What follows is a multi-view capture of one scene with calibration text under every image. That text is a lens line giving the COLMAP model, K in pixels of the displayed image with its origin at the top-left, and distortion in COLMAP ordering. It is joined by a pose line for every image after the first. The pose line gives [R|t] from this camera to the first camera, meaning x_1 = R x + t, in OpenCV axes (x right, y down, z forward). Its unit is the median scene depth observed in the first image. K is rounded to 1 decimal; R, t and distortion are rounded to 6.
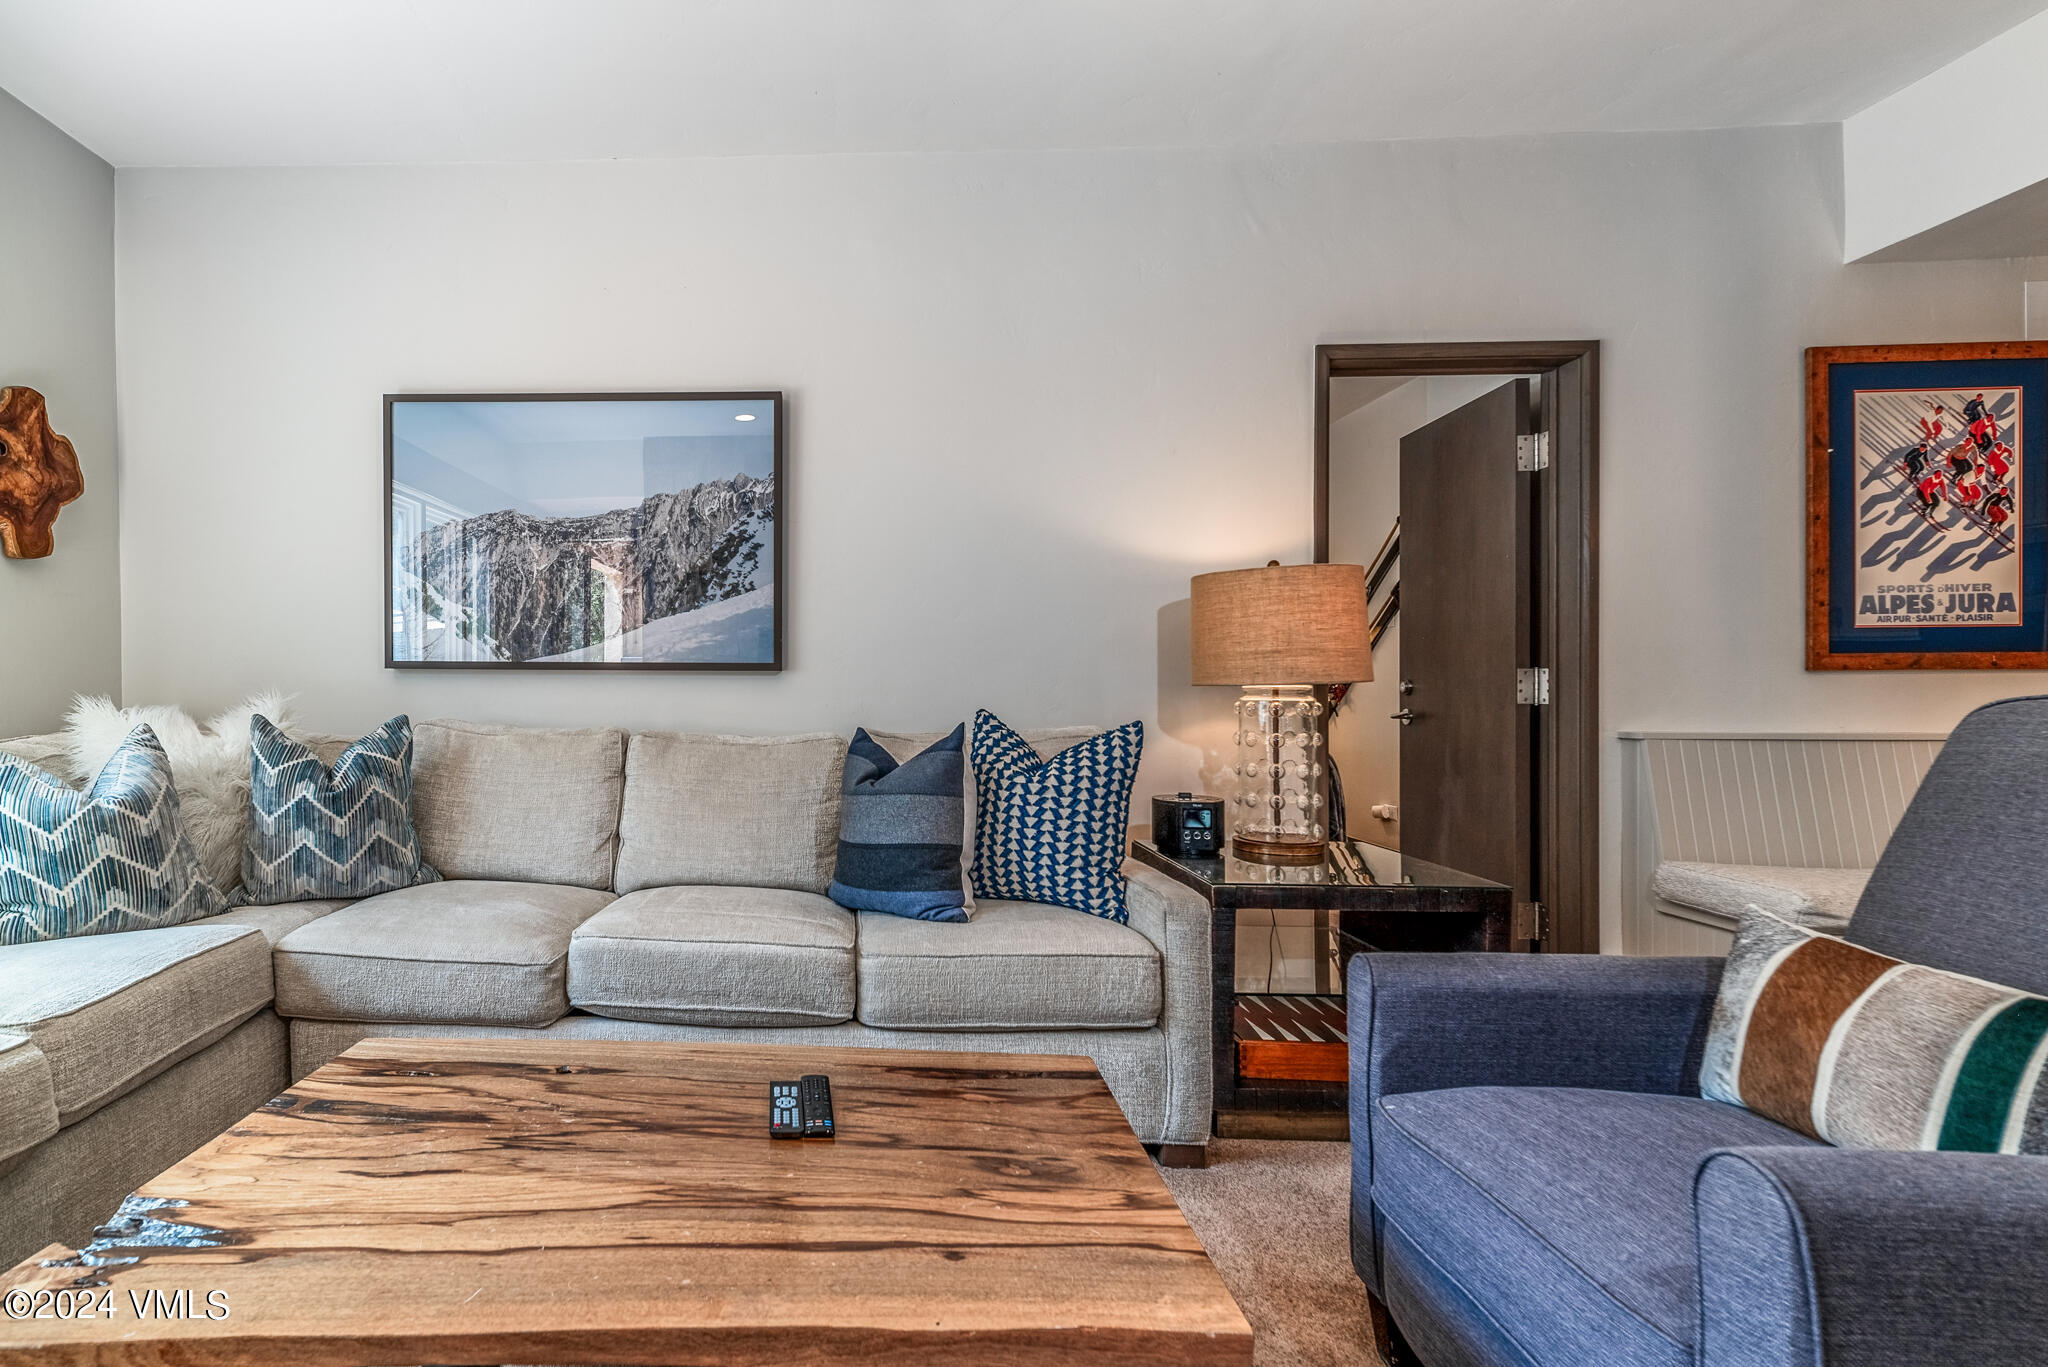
lens RADIAL K [[957.2, 0, 784.6], [0, 957.2, 712.5], [0, 0, 1]] dist [0.004479, 0.000718]
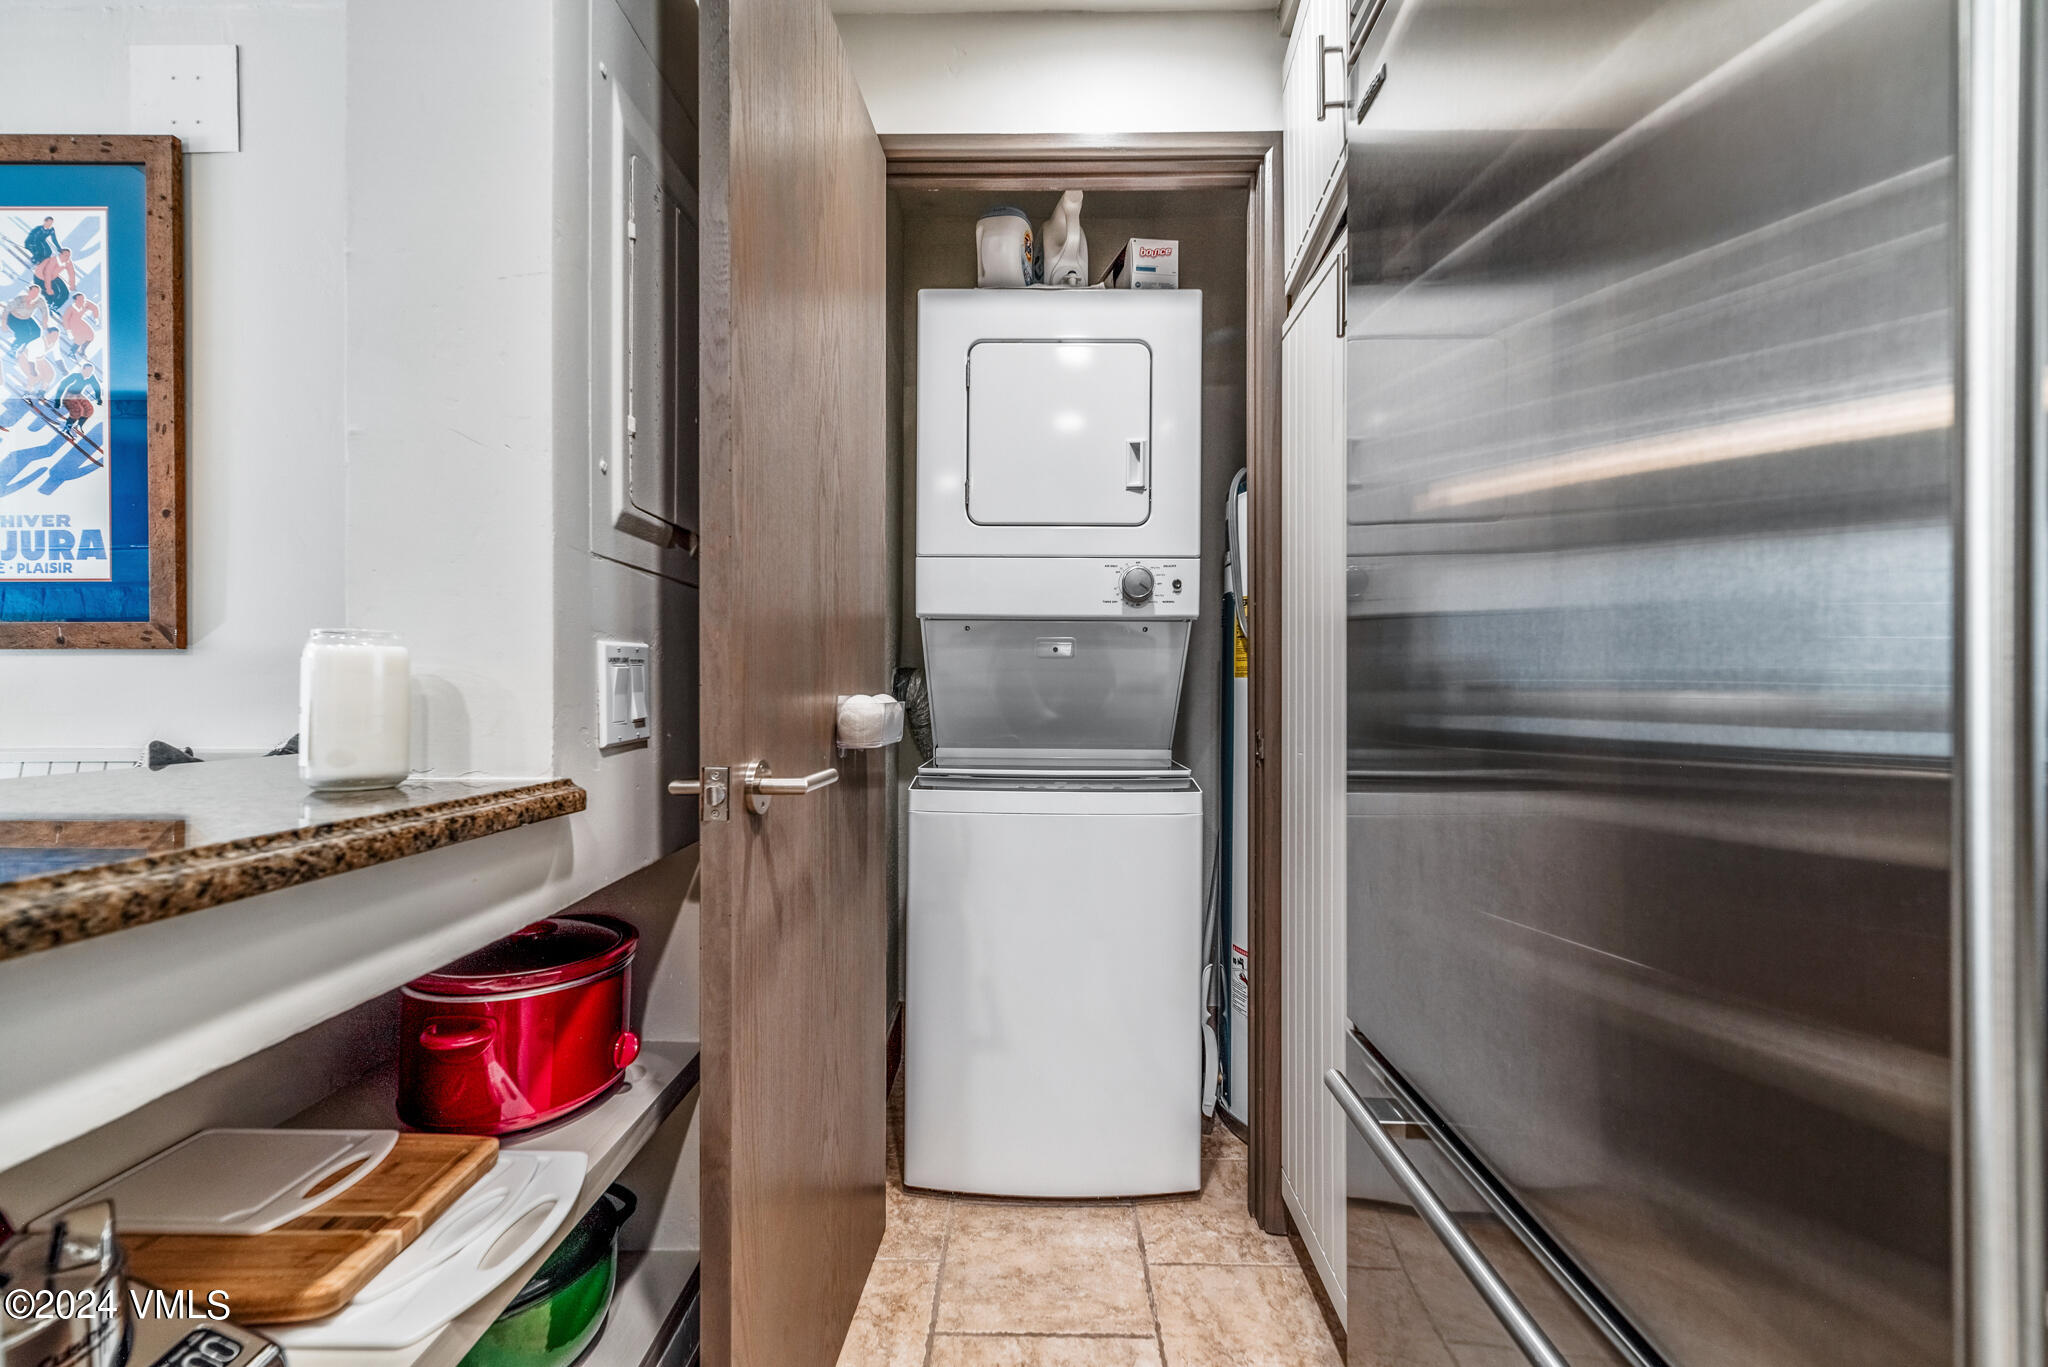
lens RADIAL K [[925.4, 0, 1026.2], [0, 925.4, 694.6], [0, 0, 1]] dist [0.015007, 0.000226]
pose [[0.999560, 0.004797, 0.029282, 1.862086], [-0.004401, 0.999898, -0.013555, -0.009096], [-0.029344, 0.013420, 0.999479, 0.361787]]
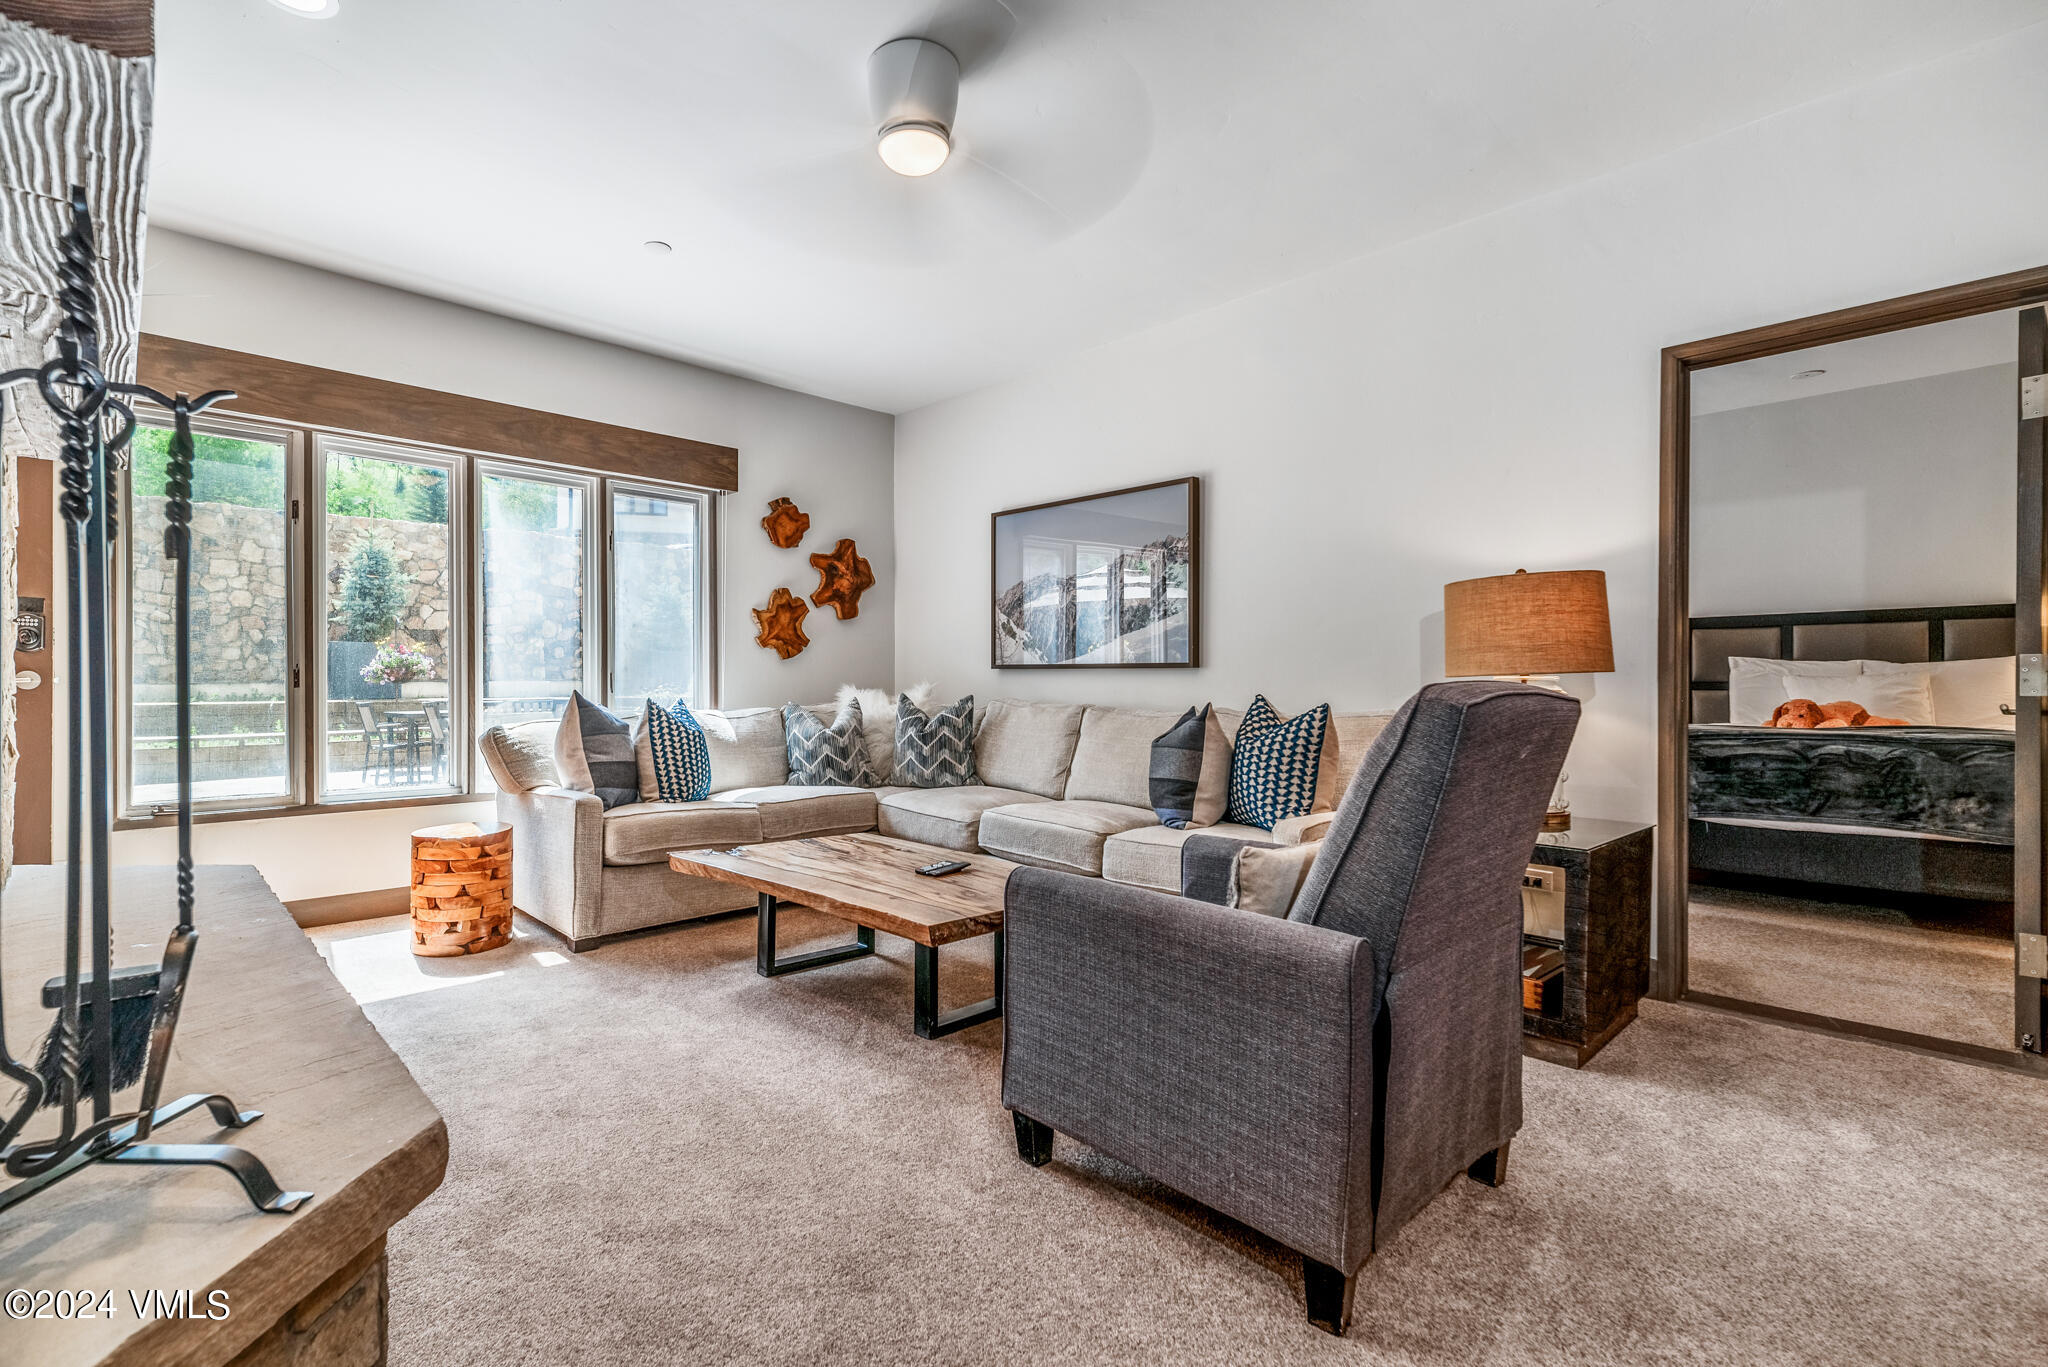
lens RADIAL K [[925.4, 0, 959.0], [0, 925.4, 681.7], [0, 0, 1]] dist [0.015007, 0.000226]
pose [[0.714262, -0.000869, -0.699878, 0.766298], [-0.013425, 0.999798, -0.014942, 0.003954], [0.699750, 0.020069, 0.714106, -0.263676]]
